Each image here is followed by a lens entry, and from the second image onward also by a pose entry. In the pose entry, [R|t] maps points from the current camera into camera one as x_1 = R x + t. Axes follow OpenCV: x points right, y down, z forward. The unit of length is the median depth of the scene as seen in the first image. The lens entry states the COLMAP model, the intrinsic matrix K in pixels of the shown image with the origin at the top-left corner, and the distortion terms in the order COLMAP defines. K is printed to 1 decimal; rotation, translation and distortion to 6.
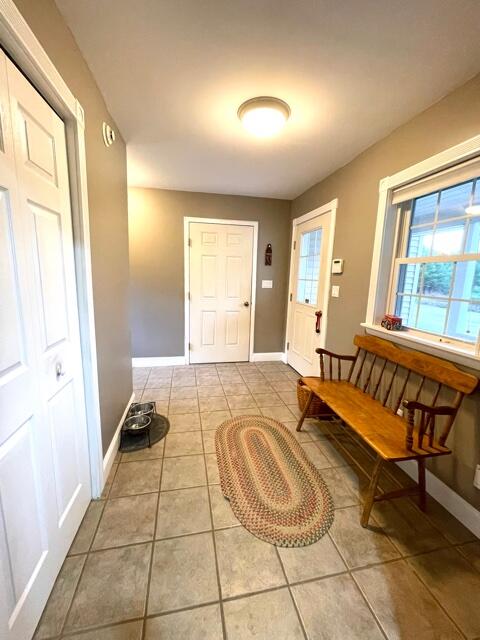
lens RADIAL K [[259.5, 0, 239.2], [0, 259.5, 317.9], [0, 0, 1]] dist [-0.000324, -0.000030]
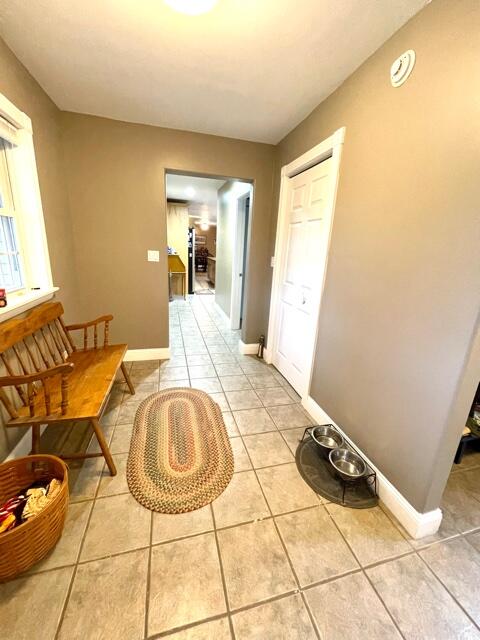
lens RADIAL K [[259.5, 0, 239.6], [0, 259.5, 318.4], [0, 0, 1]] dist [-0.000324, -0.000030]
pose [[-0.995638, -0.053392, -0.076509, -0.031708], [-0.080867, 0.902847, 0.422289, -0.288518], [0.046529, 0.426635, -0.903226, 1.708840]]
